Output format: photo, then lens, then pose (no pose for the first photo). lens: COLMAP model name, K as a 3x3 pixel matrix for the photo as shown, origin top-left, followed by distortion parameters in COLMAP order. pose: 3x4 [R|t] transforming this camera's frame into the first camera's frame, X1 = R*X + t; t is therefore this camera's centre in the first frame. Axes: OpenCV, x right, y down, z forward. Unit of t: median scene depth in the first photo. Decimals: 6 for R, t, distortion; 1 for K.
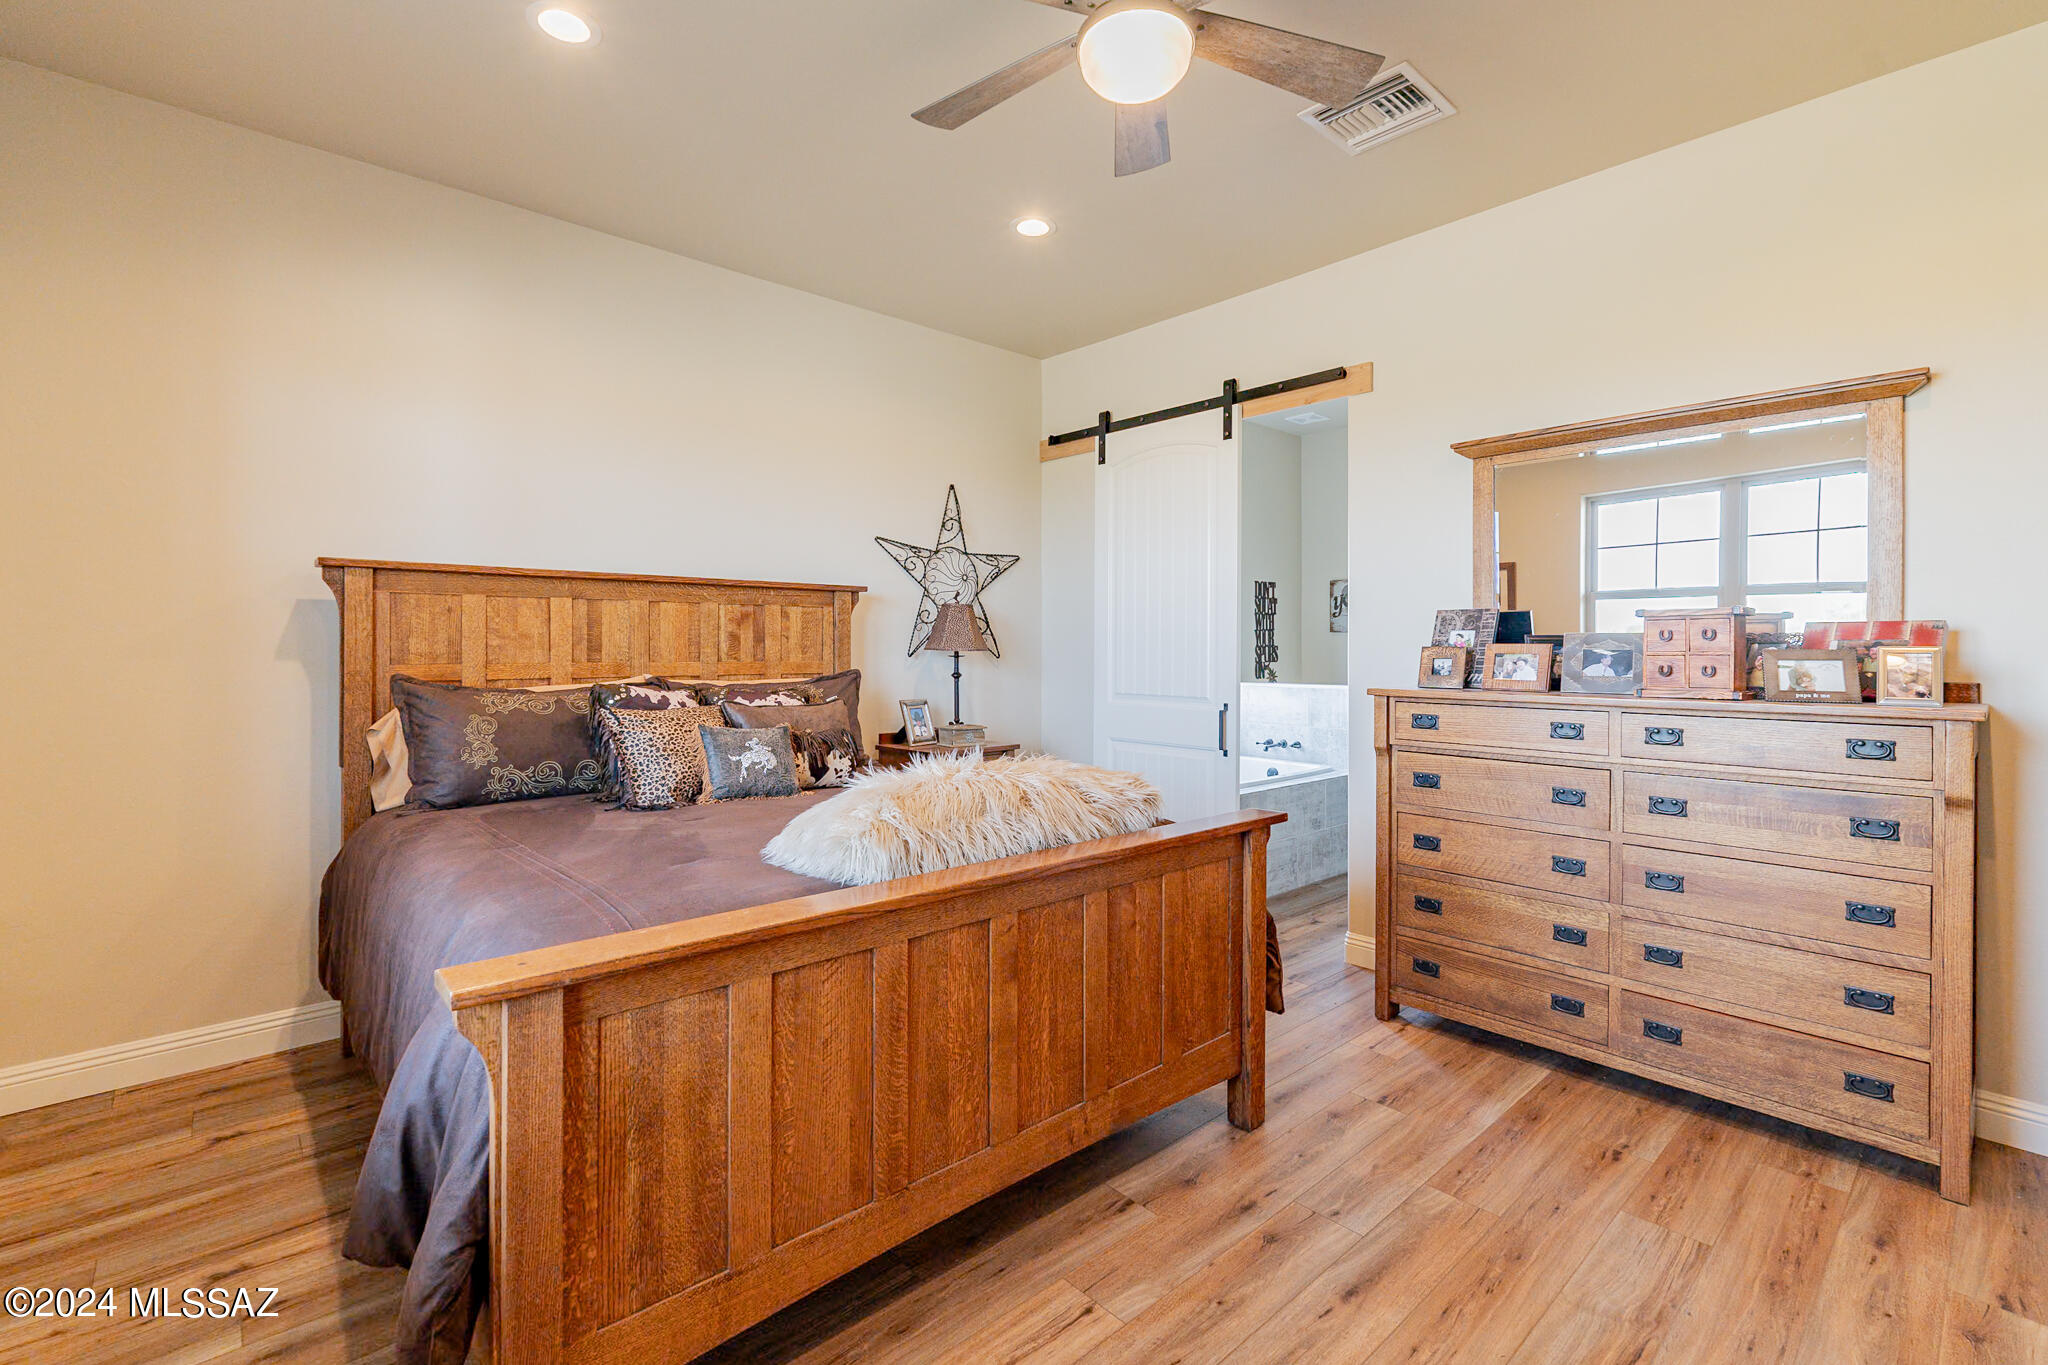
lens RADIAL K [[908.1, 0, 1024.1], [0, 908.1, 649.9], [0, 0, 1]] dist [0.000143, 0.000293]
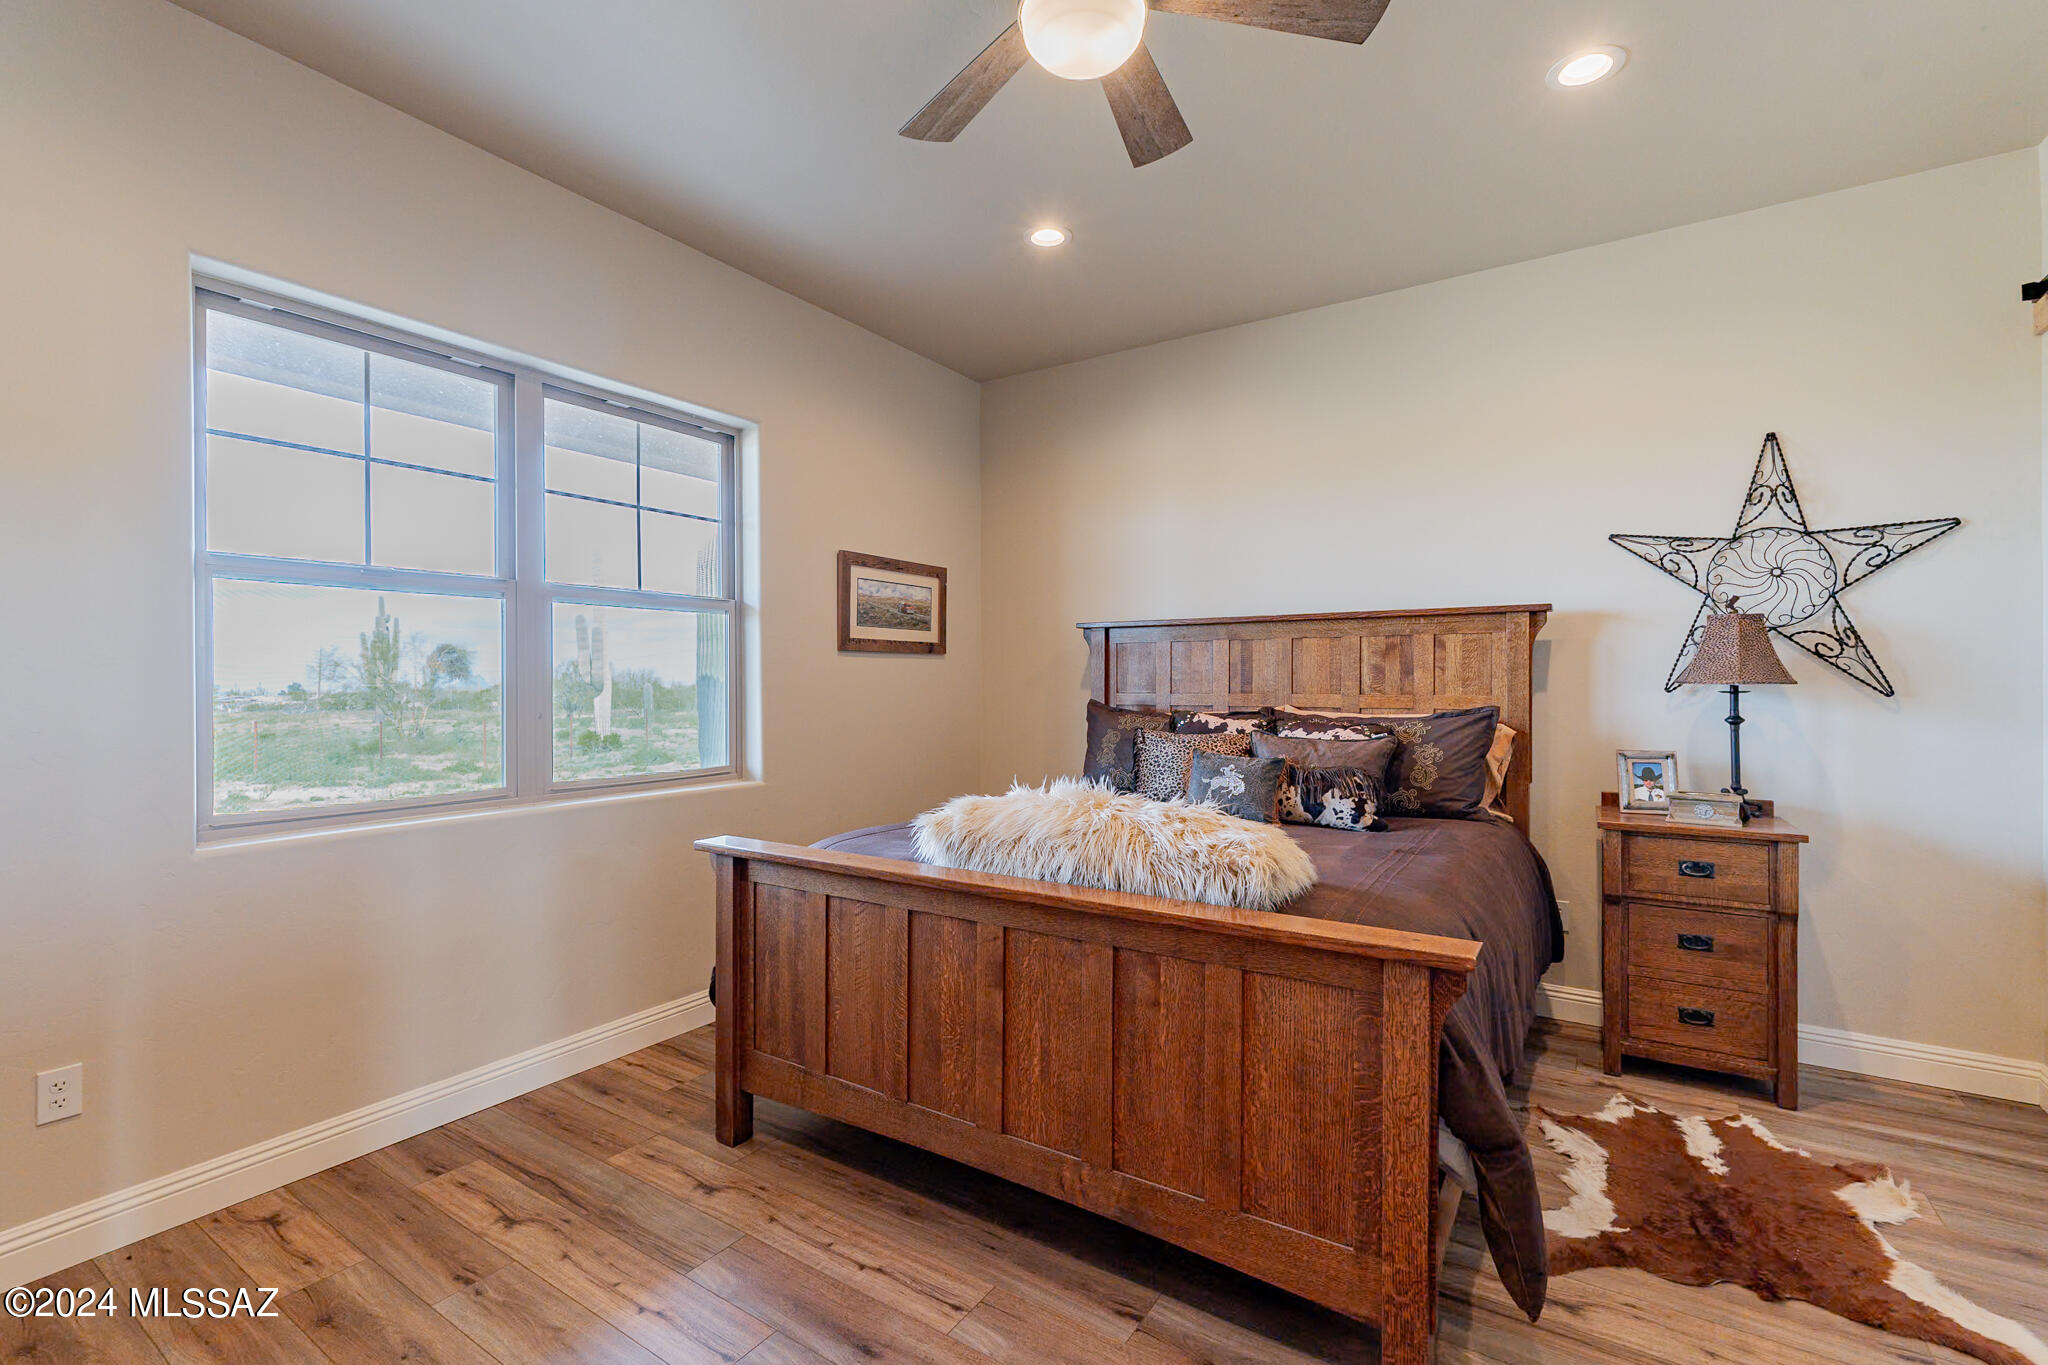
lens RADIAL K [[895.2, 0, 1017.4], [0, 895.2, 684.3], [0, 0, 1]] dist [-0.003590, -0.000234]
pose [[0.258267, 0.000502, -0.966073, 0.606761], [-0.000072, 1.000000, 0.000500, 0.001545], [0.966074, -0.000059, 0.258267, 0.444760]]
